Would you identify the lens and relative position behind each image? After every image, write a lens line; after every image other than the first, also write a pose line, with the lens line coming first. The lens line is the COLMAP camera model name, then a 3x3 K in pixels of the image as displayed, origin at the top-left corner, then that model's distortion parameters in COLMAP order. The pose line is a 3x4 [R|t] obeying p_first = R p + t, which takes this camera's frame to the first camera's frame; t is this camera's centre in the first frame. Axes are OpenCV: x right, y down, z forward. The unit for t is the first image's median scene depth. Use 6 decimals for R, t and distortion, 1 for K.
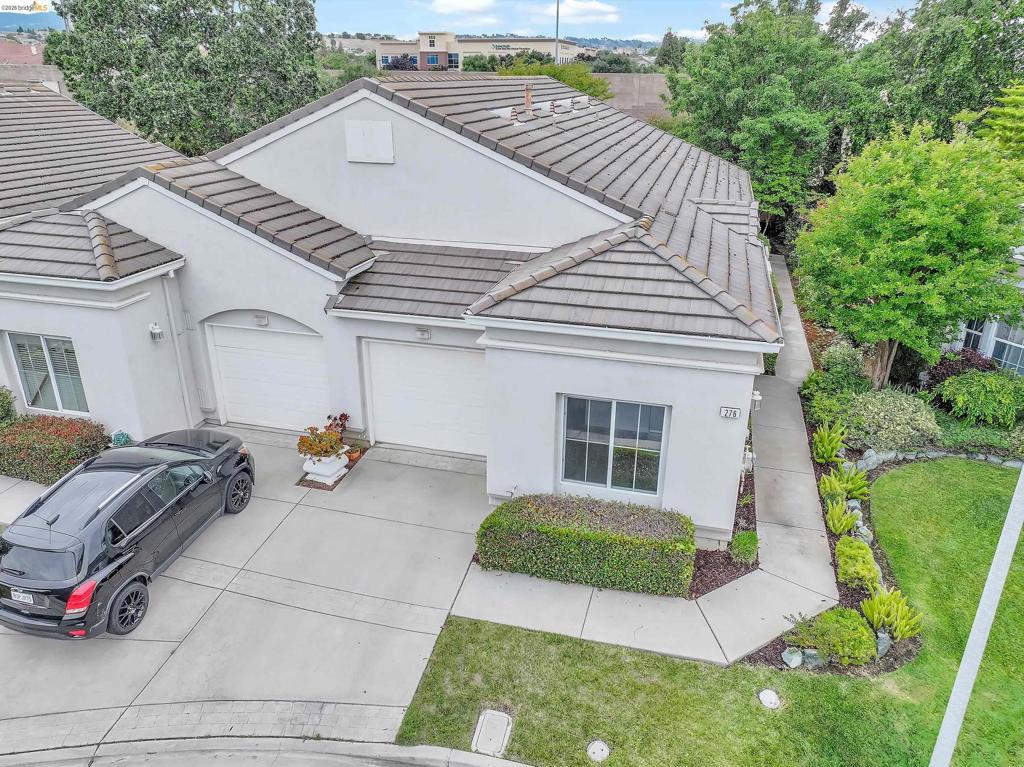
lens RADIAL K [[738.7, 0, 512.0], [0, 738.7, 383.5], [0, 0, 1]] dist [0.006041, 0.003243]
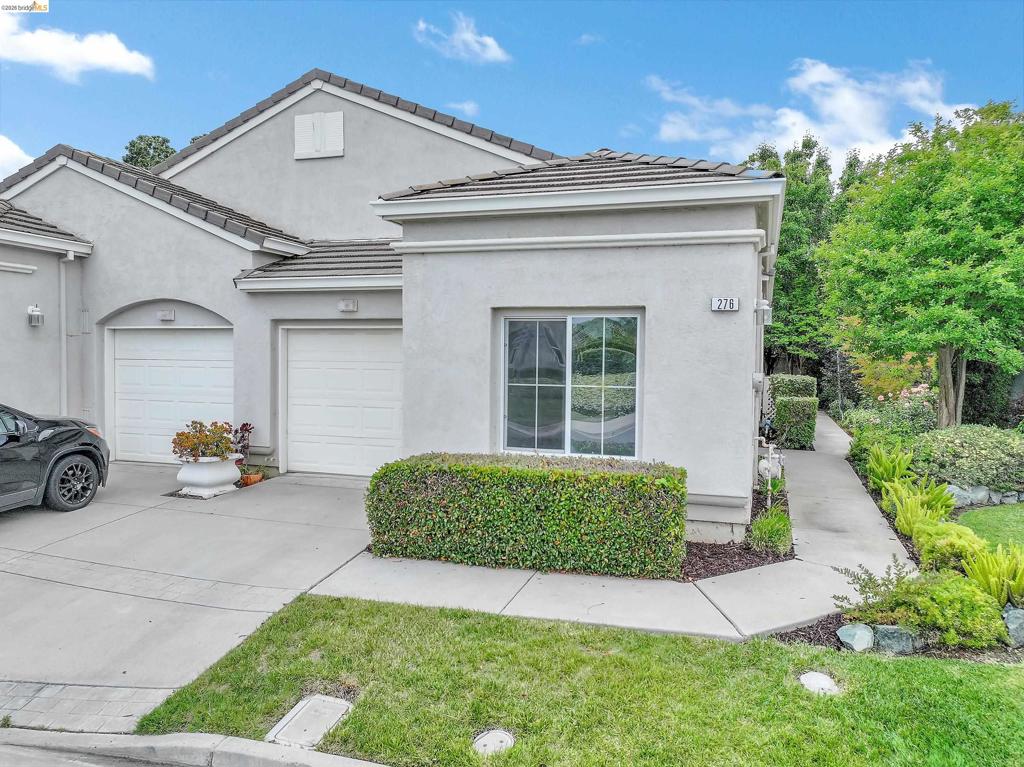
lens RADIAL K [[757.4, 0, 512.0], [0, 757.4, 383.5], [0, 0, 1]] dist [0.006263, 0.004701]
pose [[0.998237, 0.007629, -0.058861, 0.125819], [-0.028321, 0.932744, -0.359425, 0.355514], [0.052160, 0.360459, 0.931316, 0.317078]]
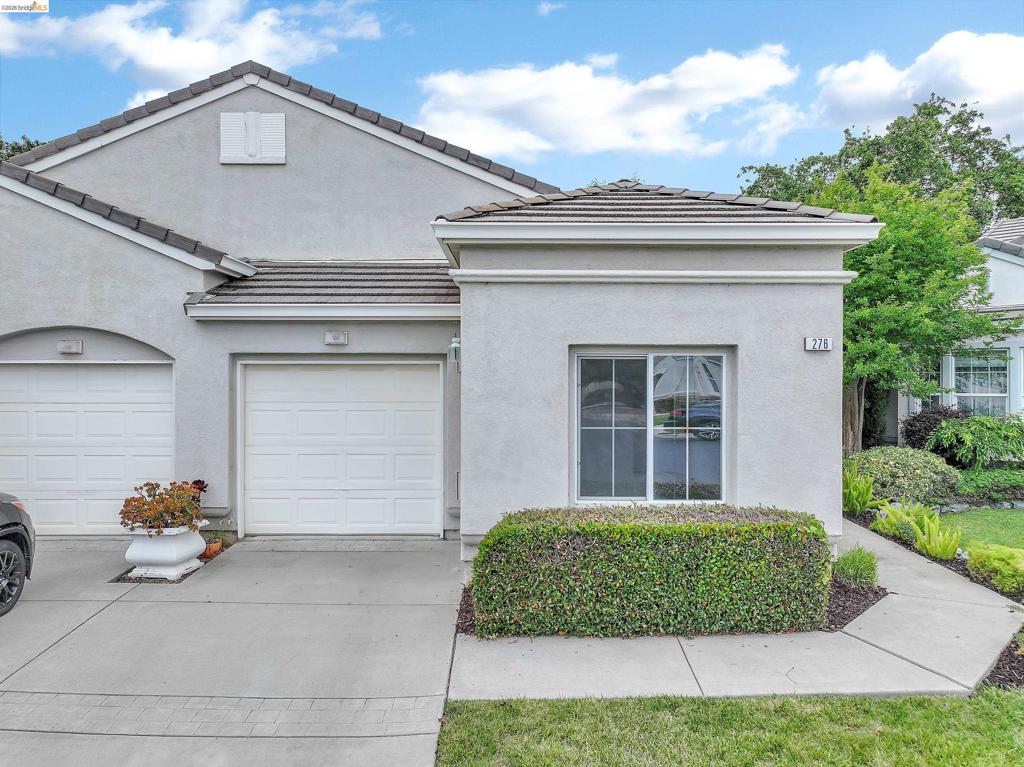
lens RADIAL K [[738.7, 0, 512.0], [0, 738.7, 383.5], [0, 0, 1]] dist [0.006041, 0.003243]
pose [[0.965779, -0.006474, 0.259285, -0.165477], [0.106185, 0.921938, -0.372498, 0.290515], [-0.236633, 0.387283, 0.891076, 0.420794]]
